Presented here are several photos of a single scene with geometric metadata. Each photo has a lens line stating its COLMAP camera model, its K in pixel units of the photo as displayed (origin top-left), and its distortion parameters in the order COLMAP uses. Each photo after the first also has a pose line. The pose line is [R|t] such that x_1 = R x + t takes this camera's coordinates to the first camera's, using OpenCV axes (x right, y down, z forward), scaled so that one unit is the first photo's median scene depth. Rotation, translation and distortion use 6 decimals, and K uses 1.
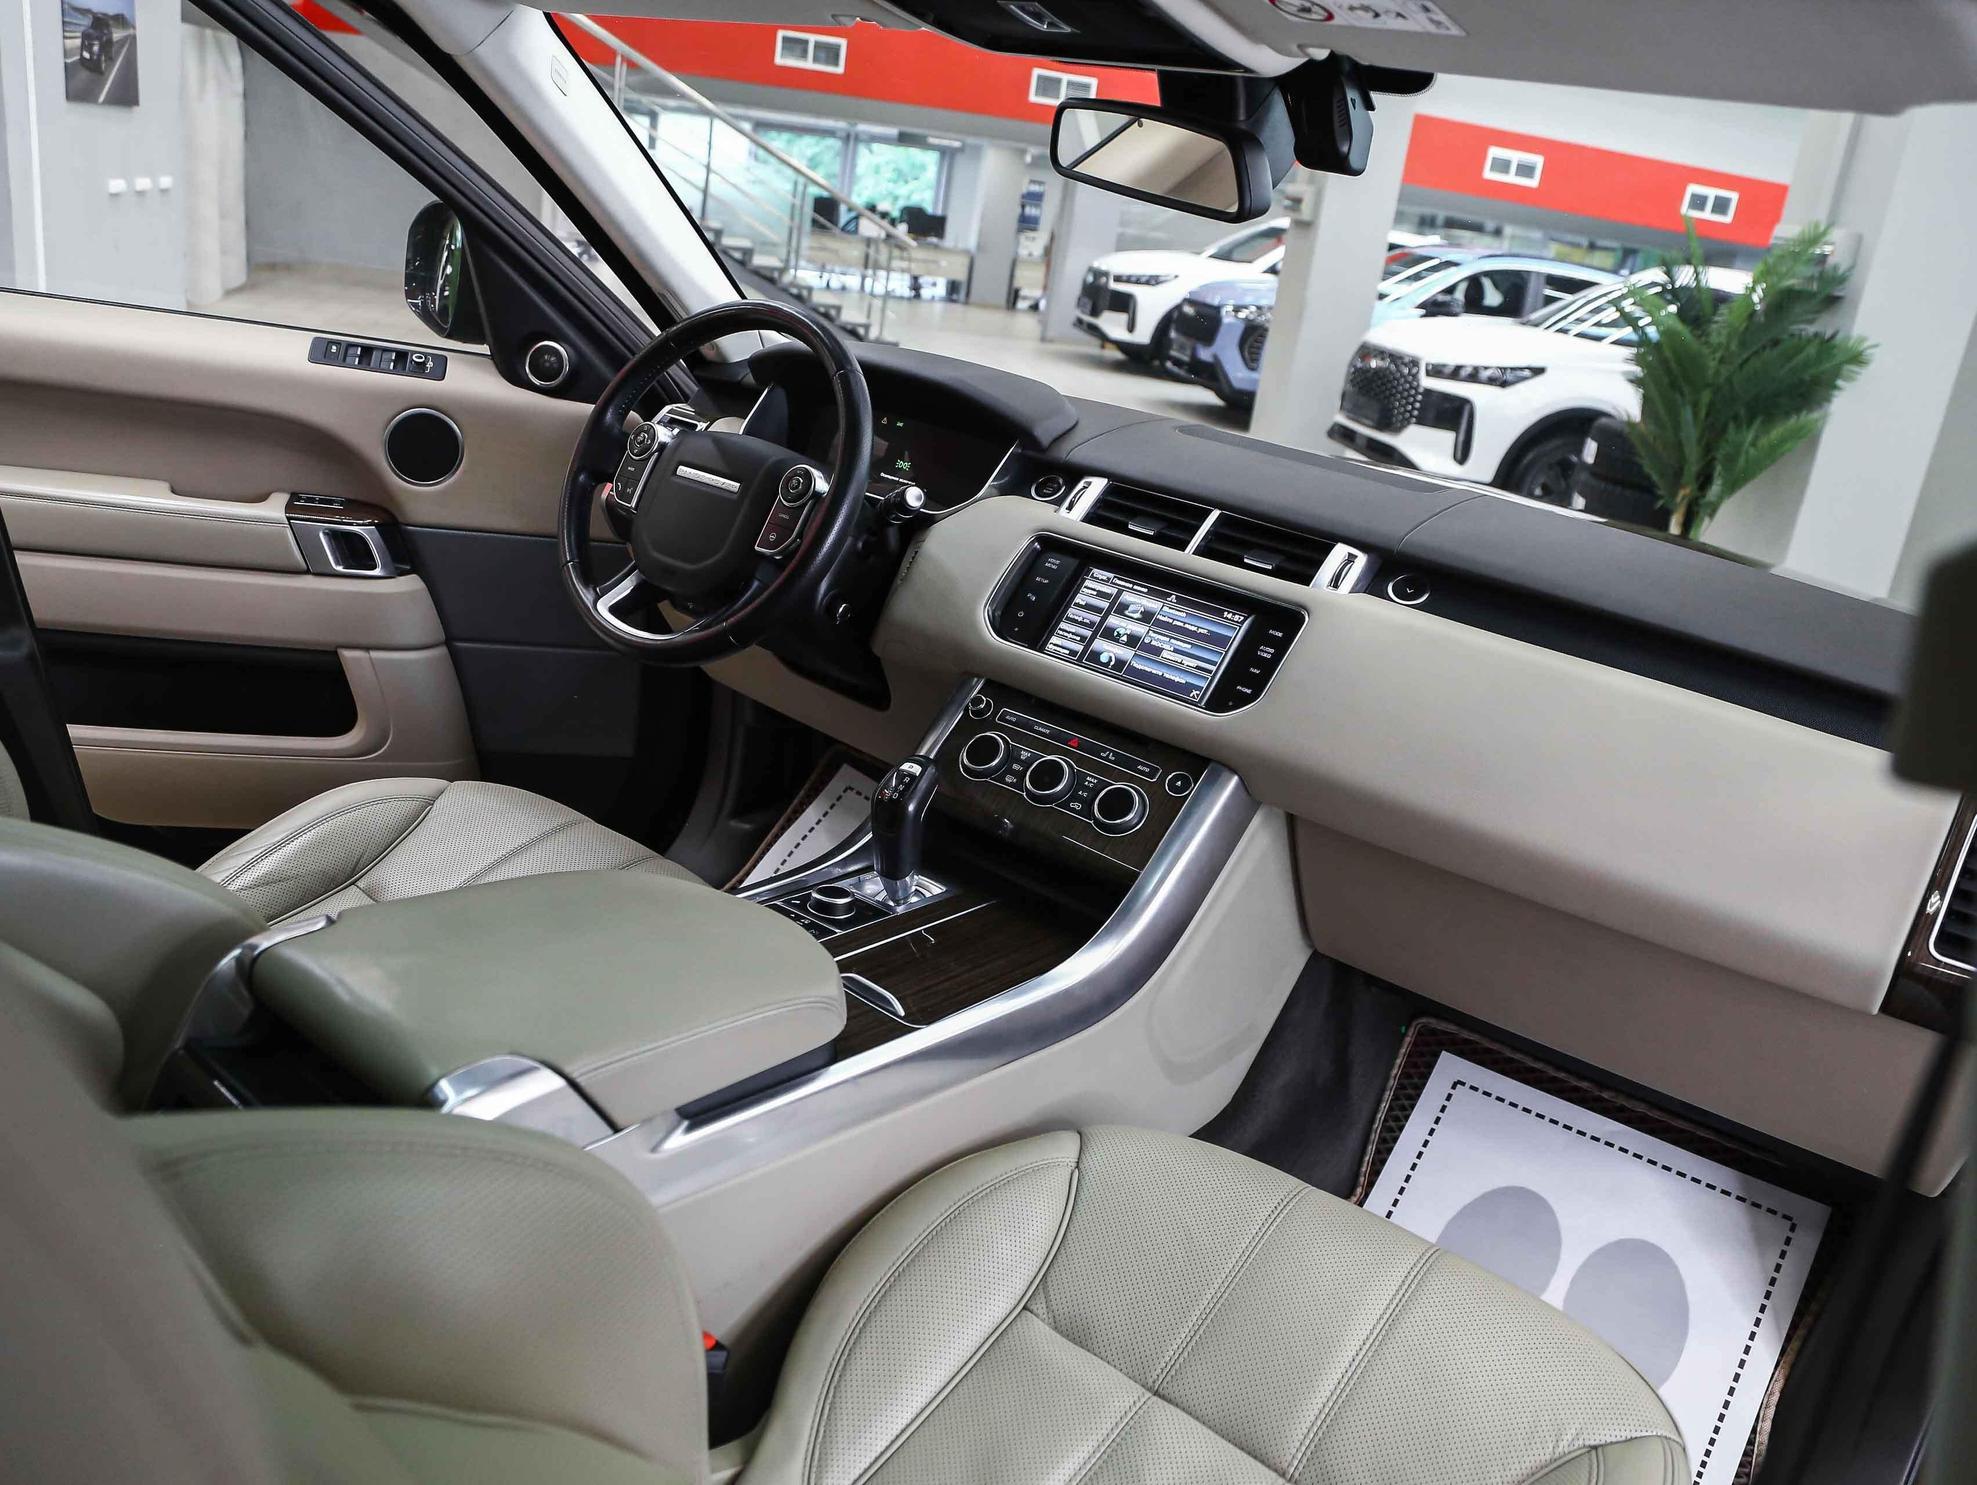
lens RADIAL K [[1507.7, 0, 975.7], [0, 1507.7, 735.7], [0, 0, 1]] dist [-0.122316, 0.057763]
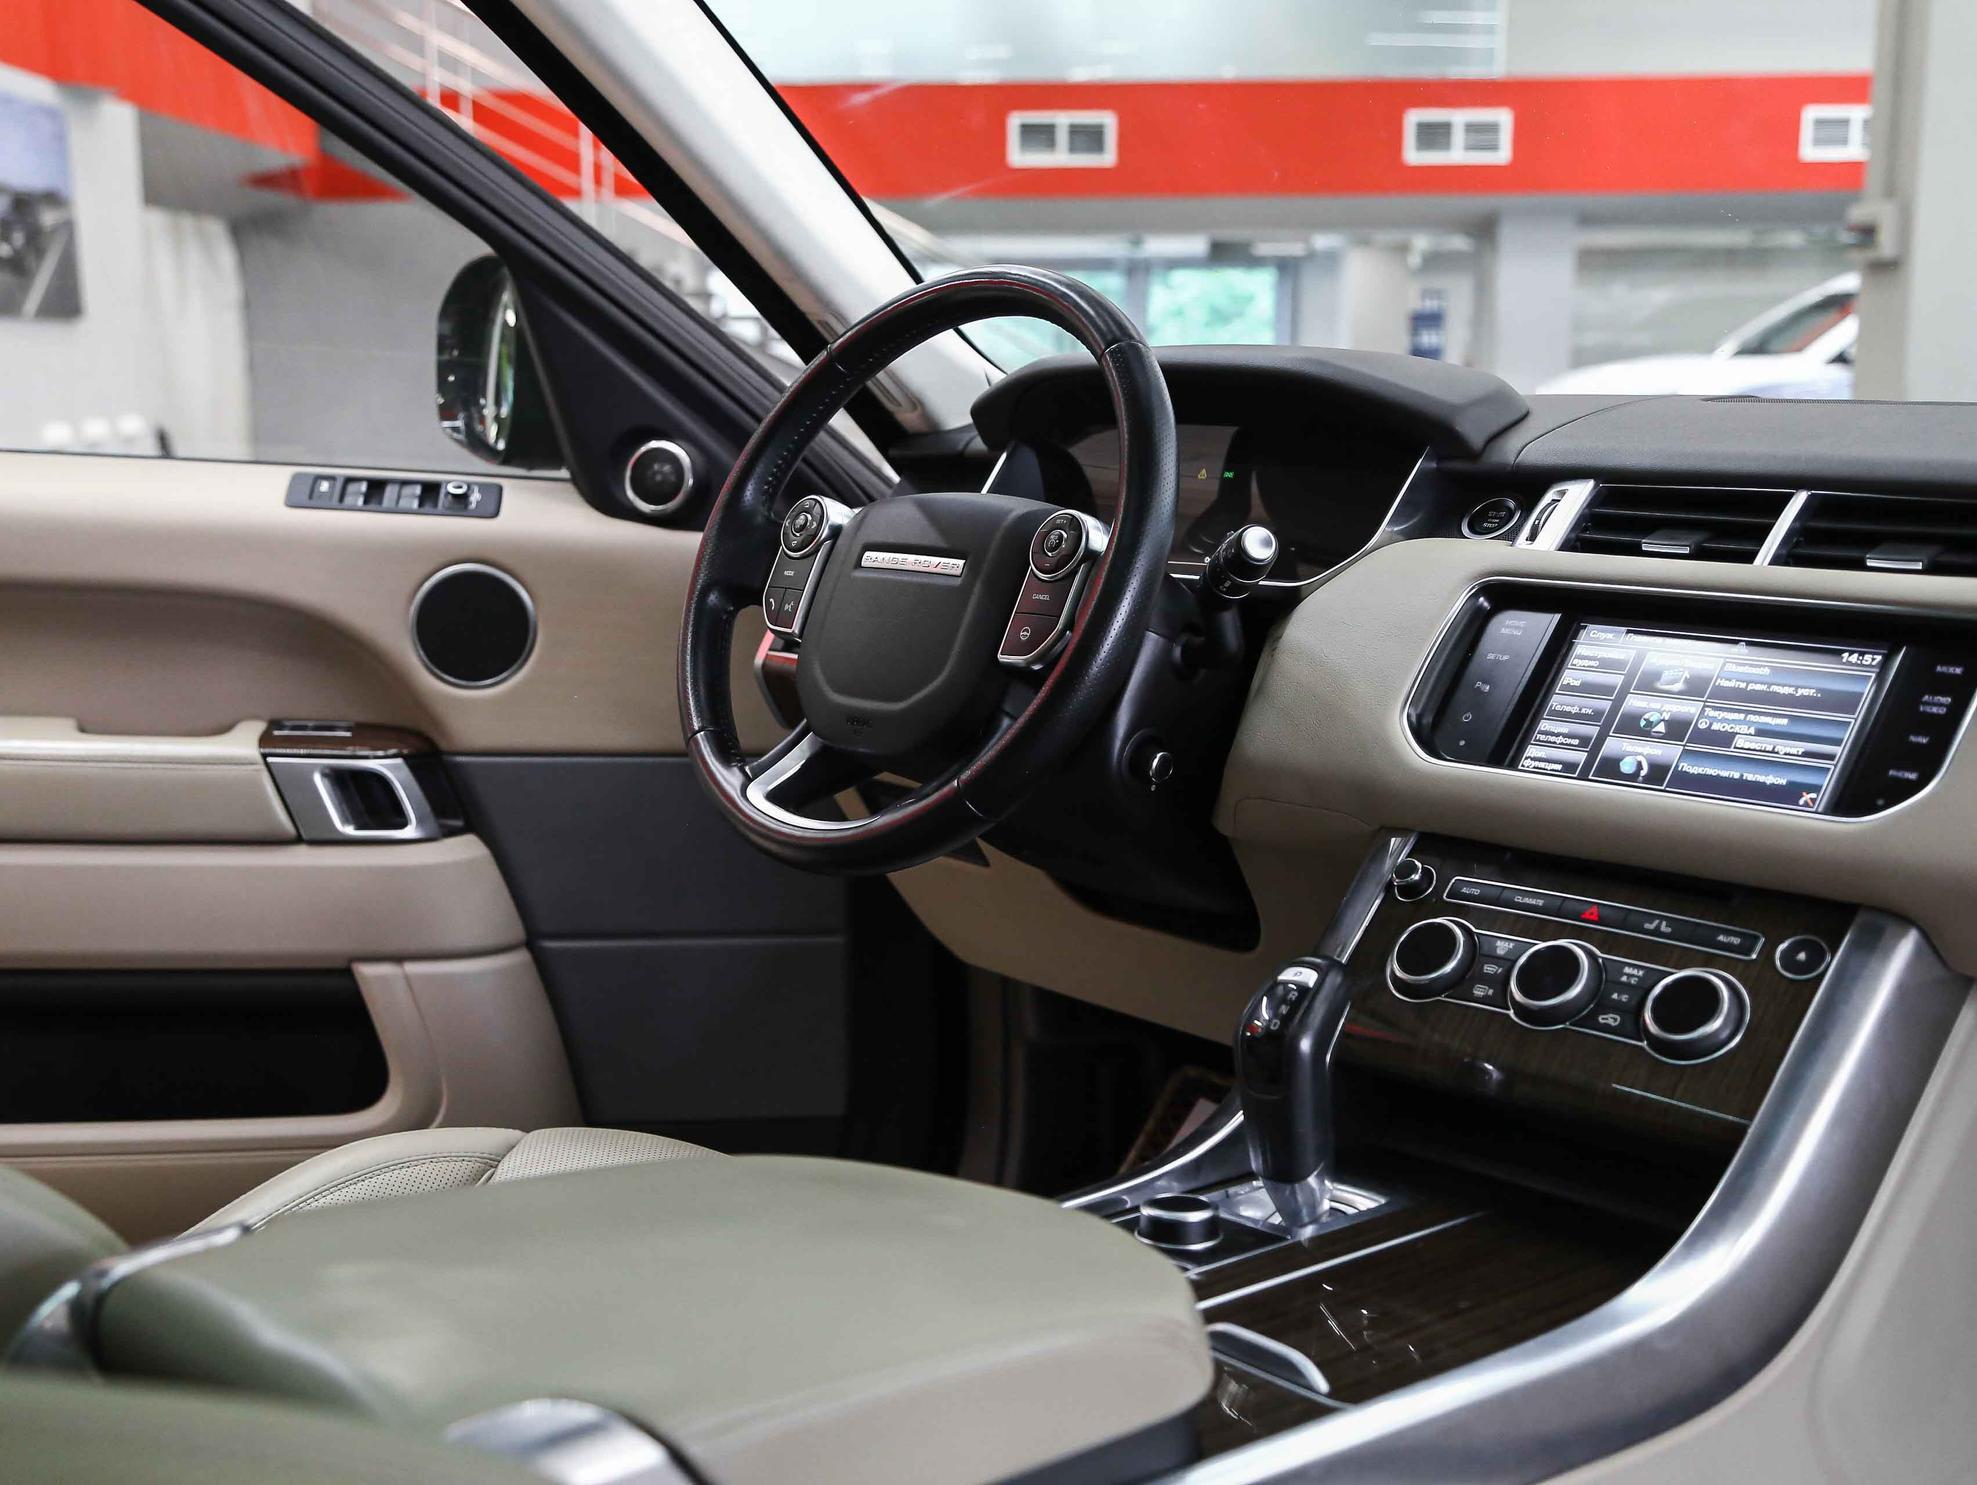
lens RADIAL K [[2376.9, 0, 986.9], [0, 2376.9, 748.0], [0, 0, 1]] dist [0.032769, 0.000000]
pose [[0.980034, -0.111728, -0.164469, -0.001171], [0.078007, 0.976925, -0.198827, 0.091599], [0.182888, 0.182027, 0.966136, 0.096976]]
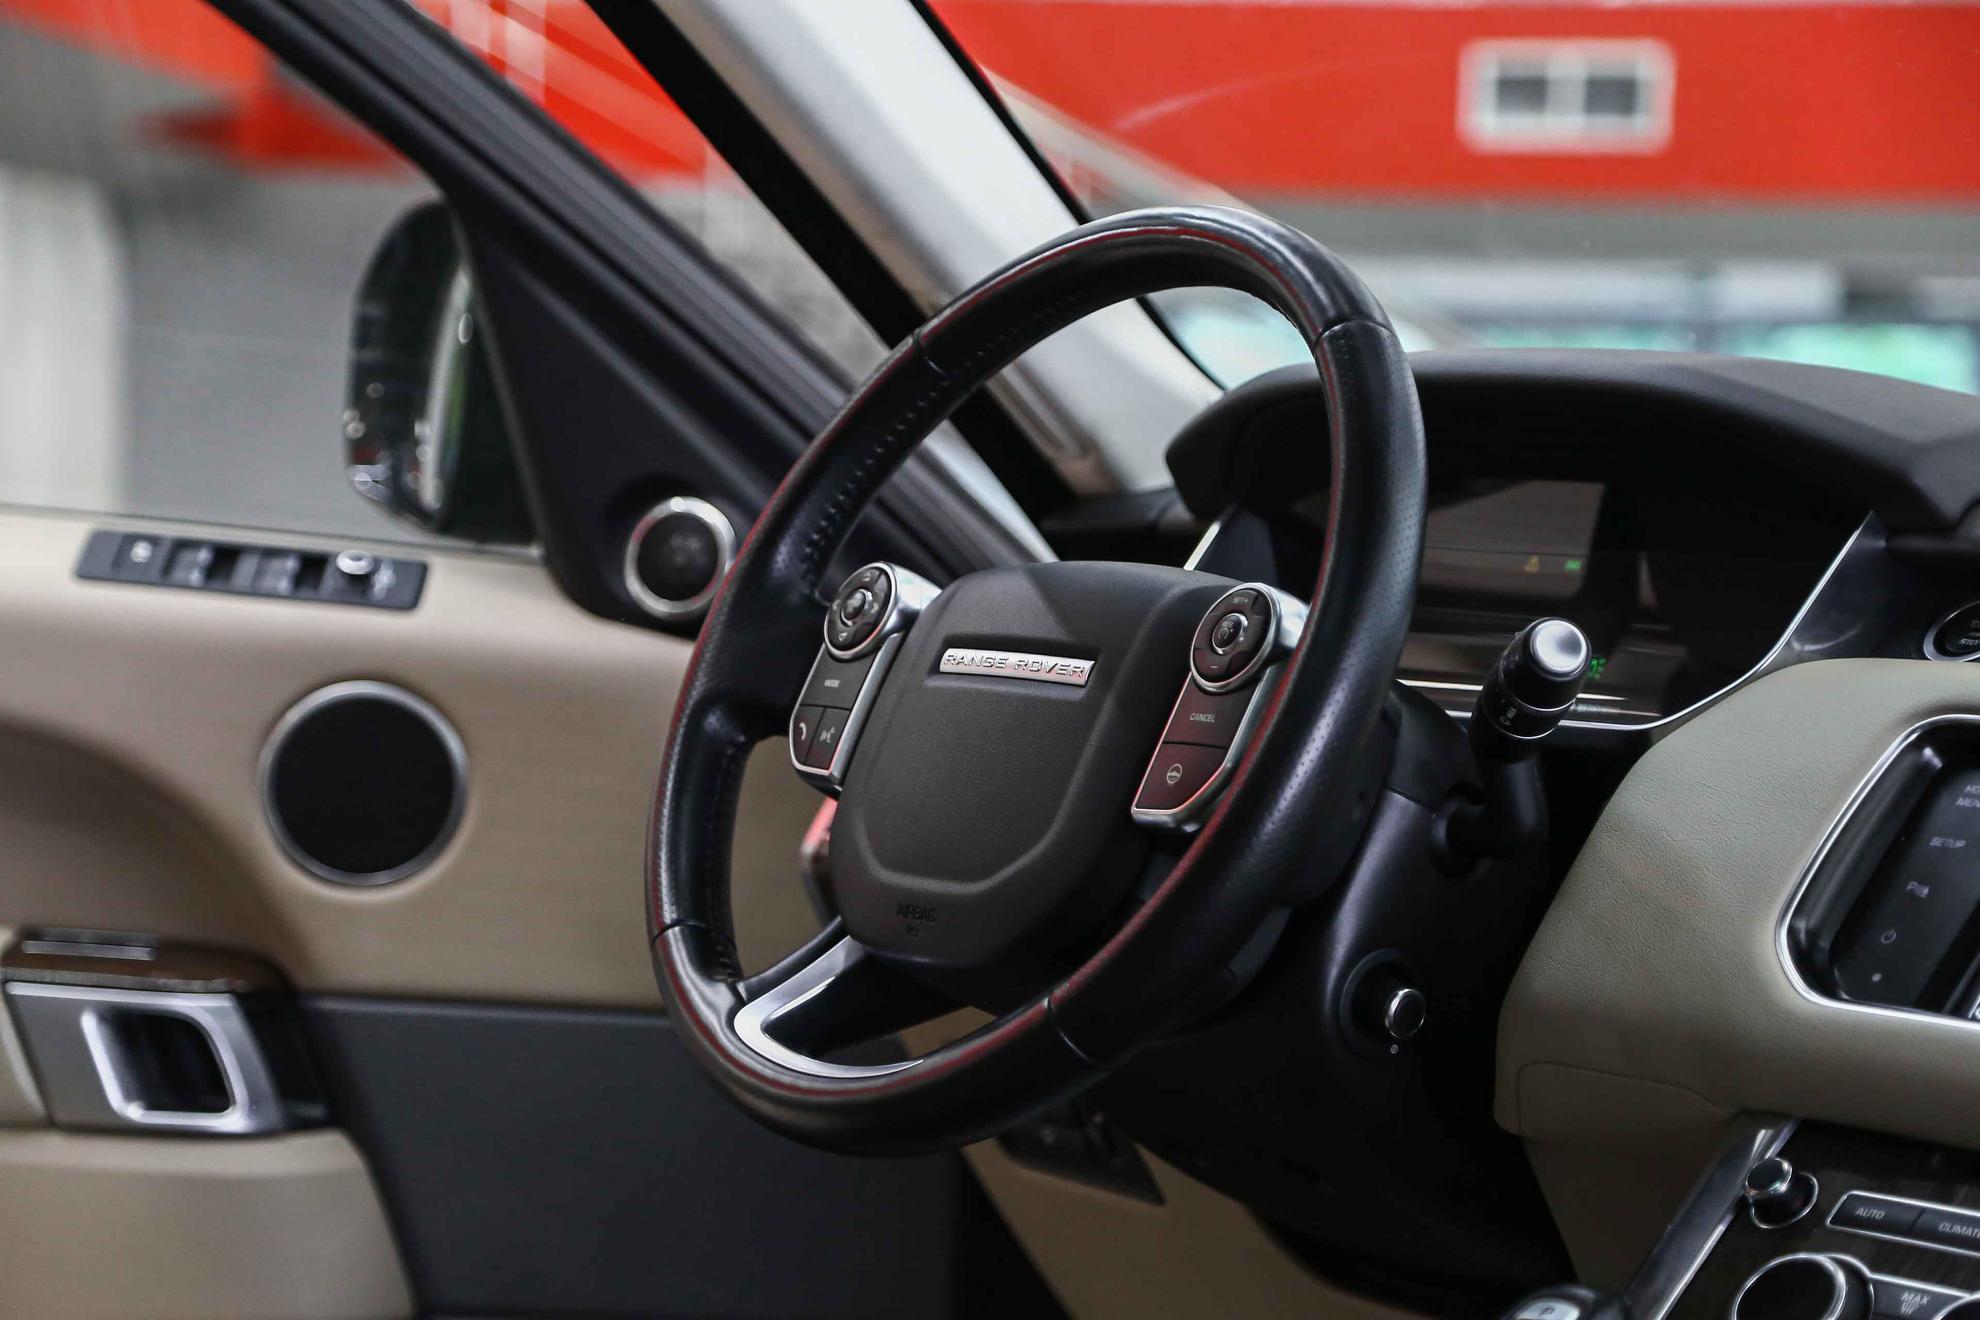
lens RADIAL K [[4312.2, 0, 980.6], [0, 4312.2, 664.1], [0, 0, 1]] dist [0.364870, 0.000000]
pose [[0.963236, -0.093794, -0.251750, 0.085274], [0.008704, 0.947480, -0.319696, 0.173369], [0.268514, 0.305751, 0.913464, 0.004530]]
